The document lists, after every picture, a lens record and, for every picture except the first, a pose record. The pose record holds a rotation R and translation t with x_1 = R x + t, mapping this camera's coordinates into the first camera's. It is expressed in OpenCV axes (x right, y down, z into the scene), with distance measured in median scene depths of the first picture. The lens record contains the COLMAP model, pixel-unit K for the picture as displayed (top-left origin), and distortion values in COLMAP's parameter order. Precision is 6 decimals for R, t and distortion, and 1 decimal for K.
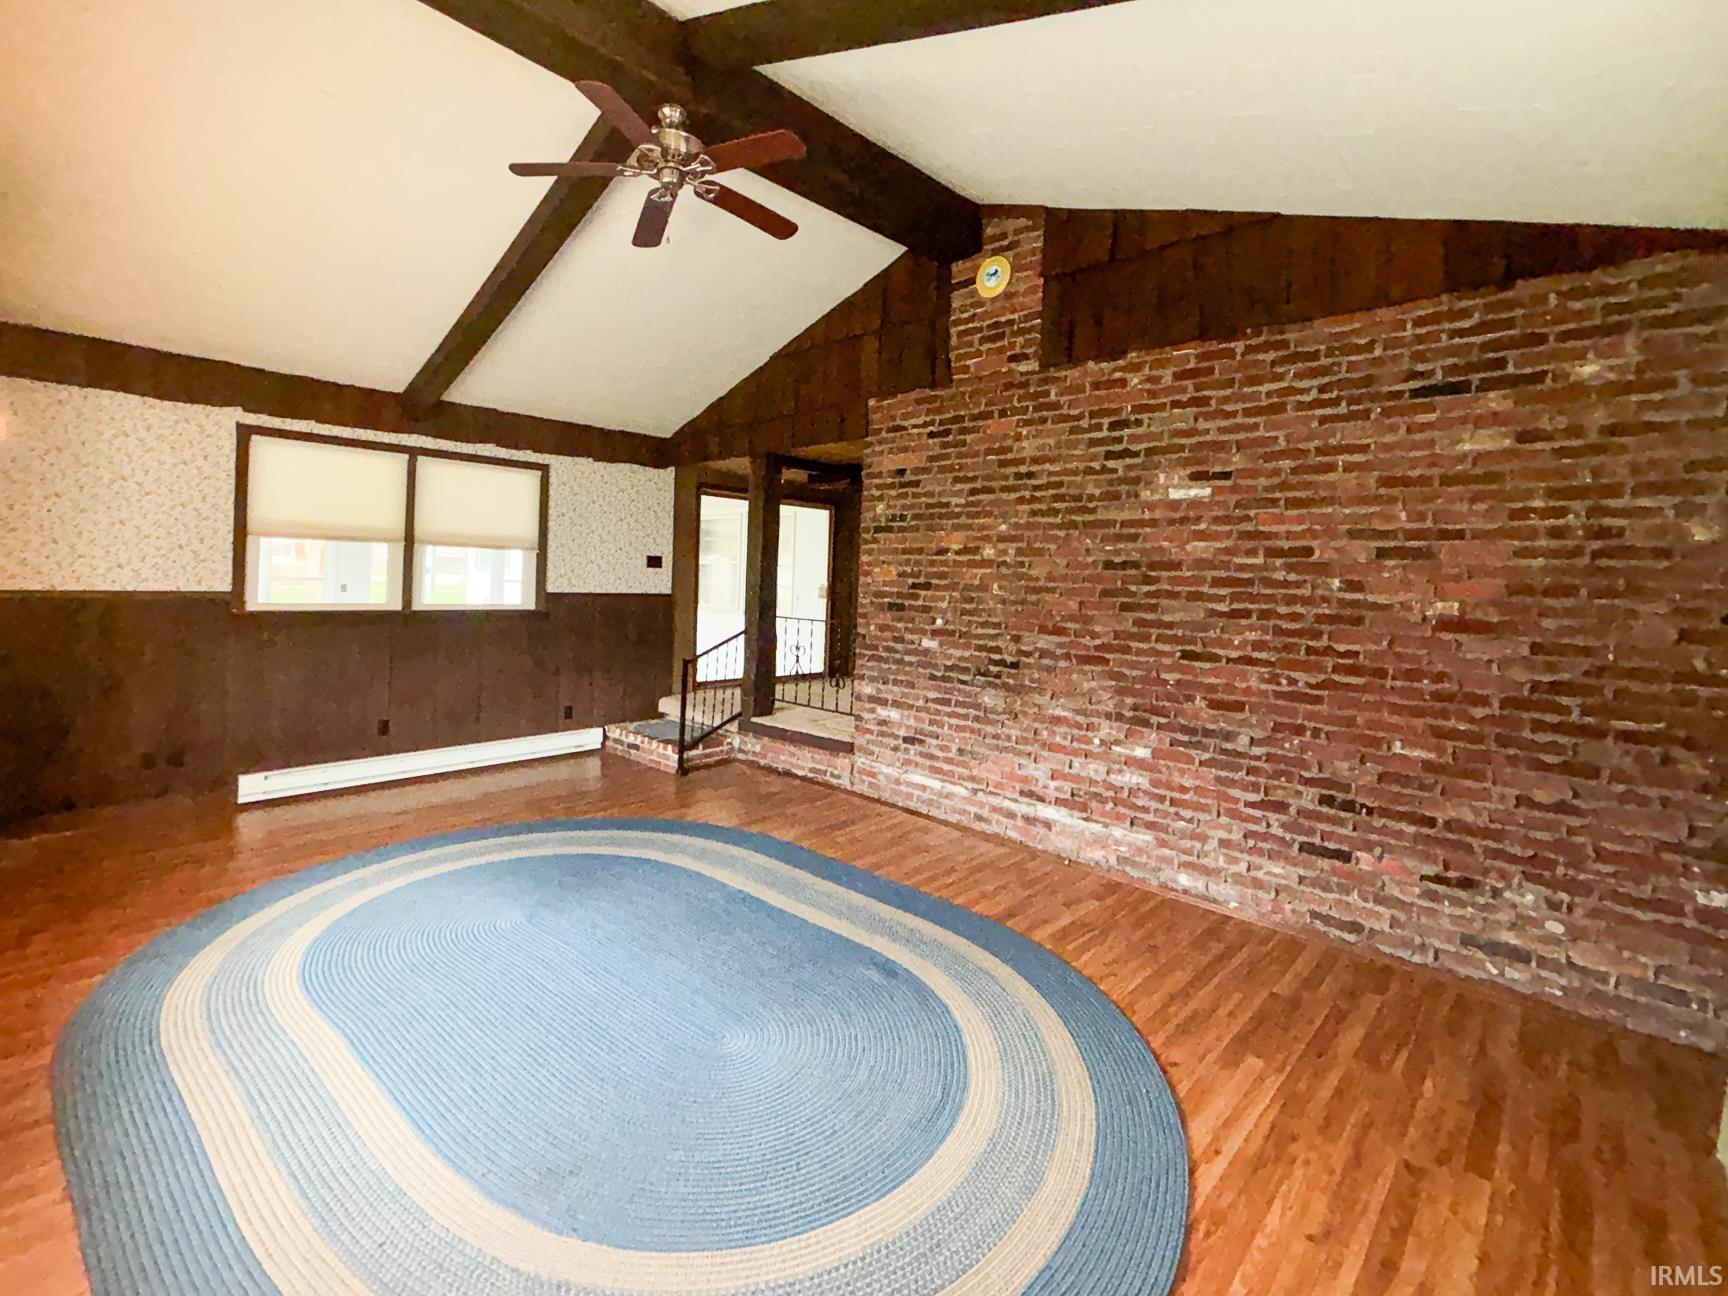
lens RADIAL K [[690.7, 0, 872.6], [0, 690.7, 644.1], [0, 0, 1]] dist [-0.017849, -0.001006]
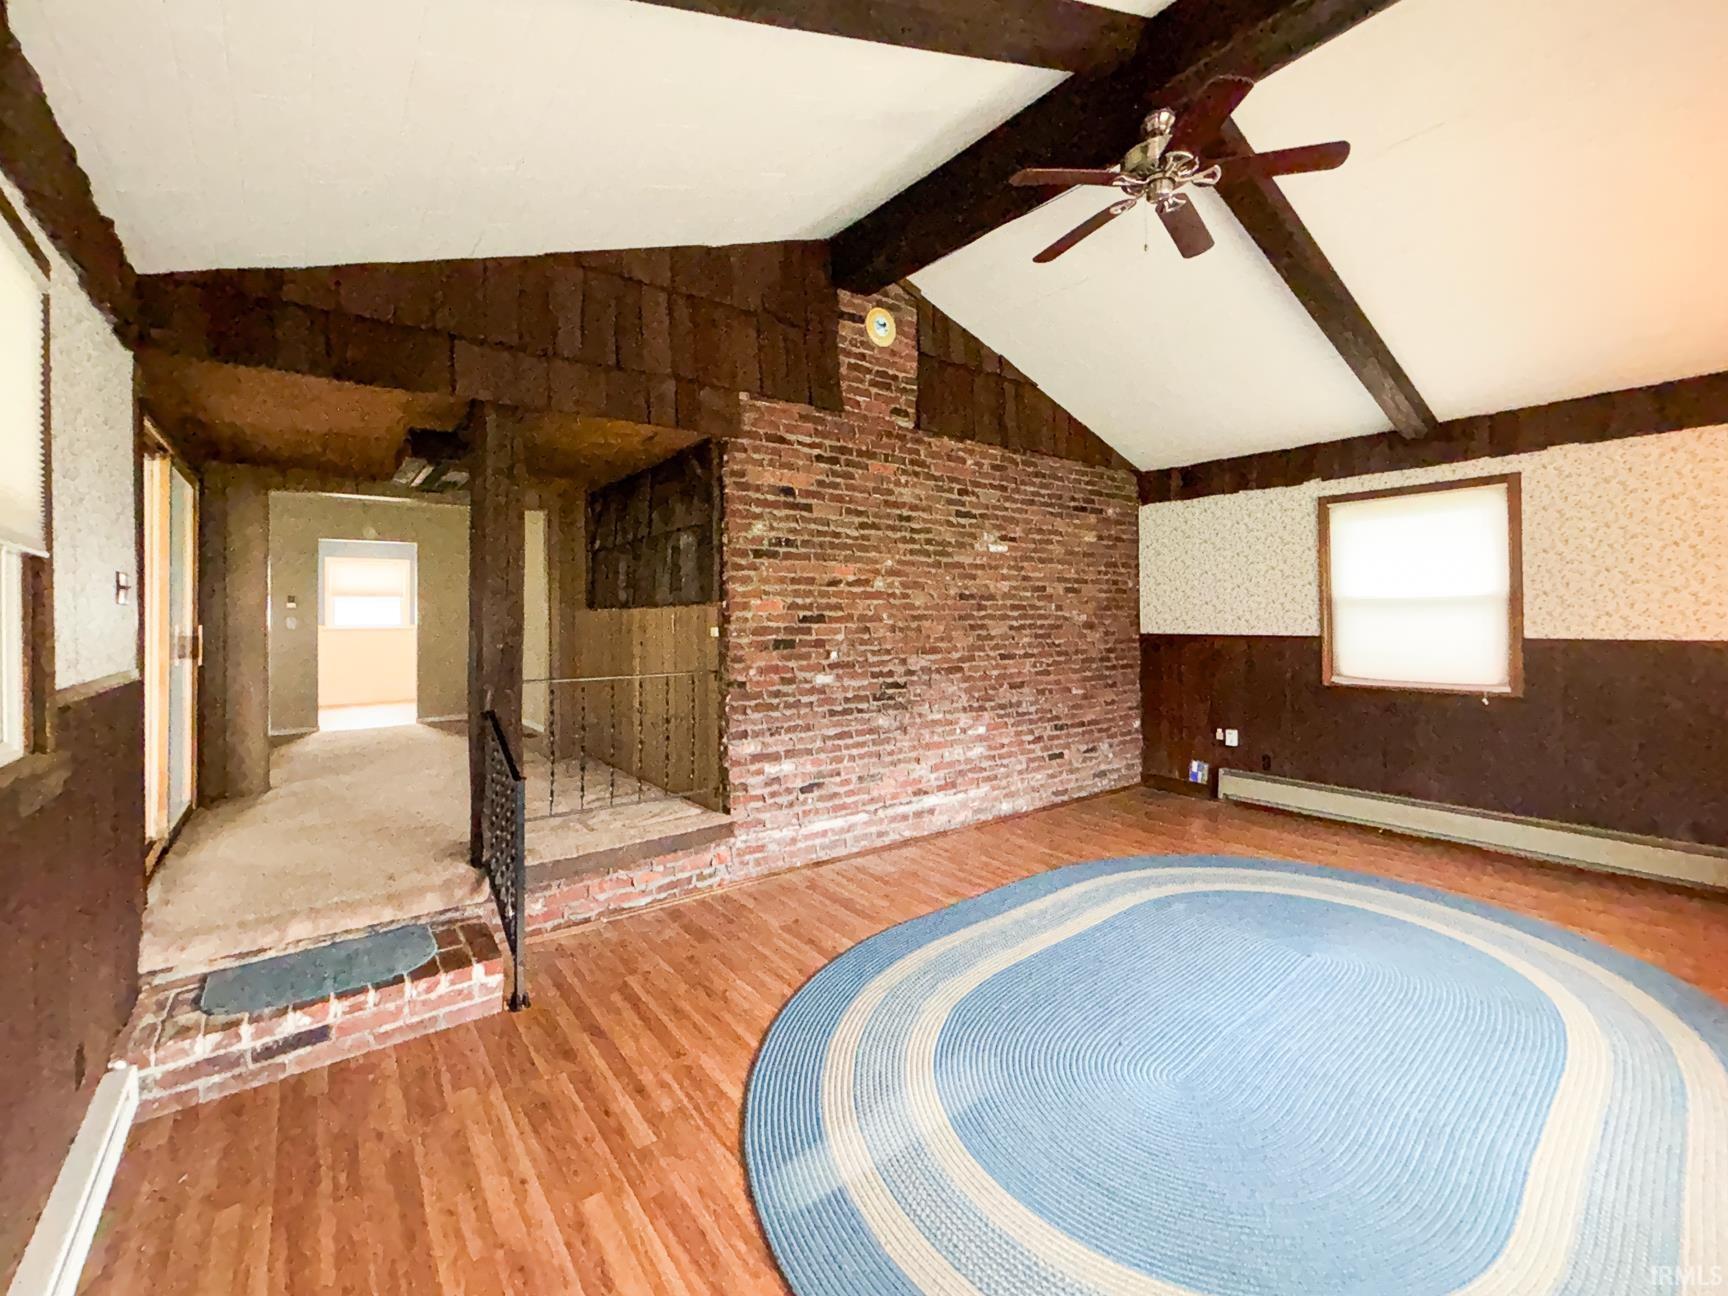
lens RADIAL K [[690.7, 0, 873.3], [0, 690.7, 658.7], [0, 0, 1]] dist [-0.017849, -0.001006]
pose [[0.225025, -0.099932, 0.969215, -0.918734], [0.097047, 0.992079, 0.079758, -0.109877], [-0.969508, 0.076112, 0.232940, 0.801446]]
